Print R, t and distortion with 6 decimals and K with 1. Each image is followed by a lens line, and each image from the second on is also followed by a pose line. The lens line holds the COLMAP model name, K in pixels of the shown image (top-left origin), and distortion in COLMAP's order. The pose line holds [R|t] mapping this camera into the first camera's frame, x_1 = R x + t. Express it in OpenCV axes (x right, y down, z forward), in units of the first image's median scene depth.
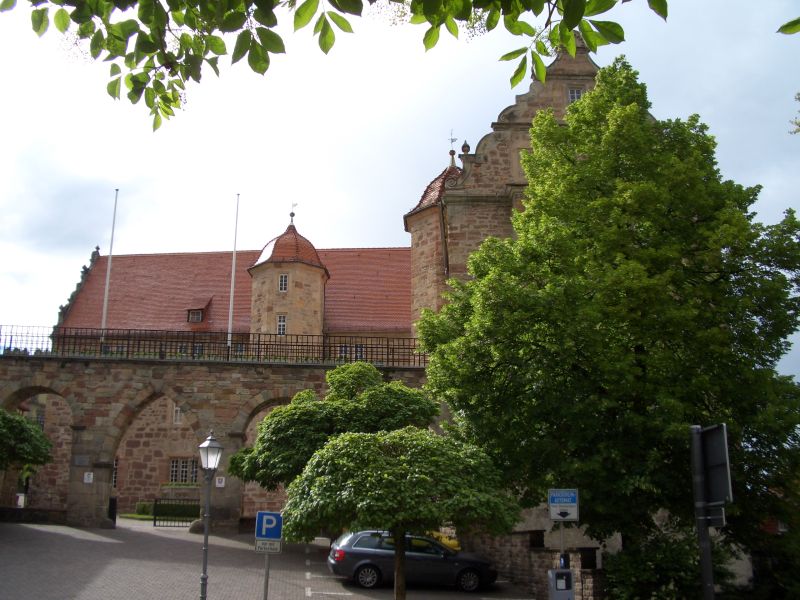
lens RADIAL K [[847.6, 0, 400.5], [0, 847.6, 299.9], [0, 0, 1]] dist [-0.185697, 0.000000]
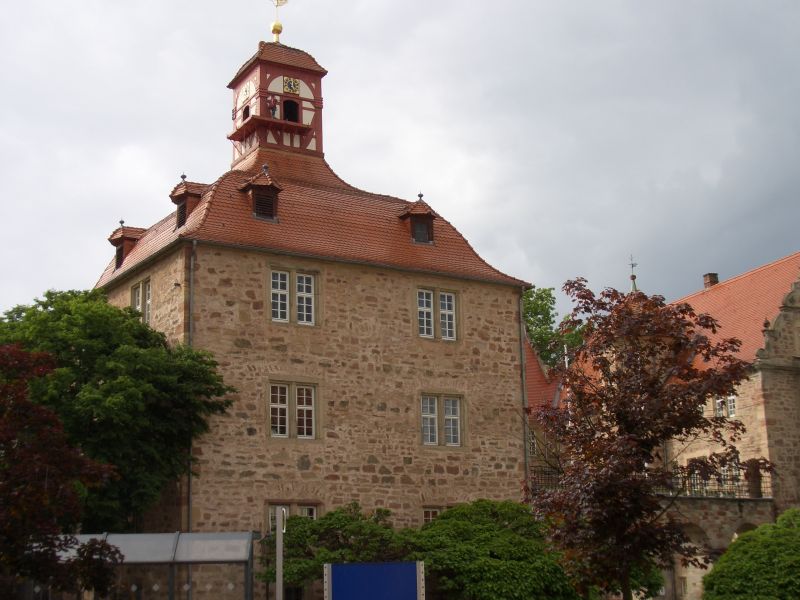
lens RADIAL K [[1195.0, 0, 398.4], [0, 1195.0, 302.4], [0, 0, 1]] dist [-0.097493, 0.000000]
pose [[0.891892, 0.089760, 0.443252, -1.249056], [-0.110475, 0.993655, 0.021073, -0.191660], [-0.438548, -0.067763, 0.896150, -0.380565]]
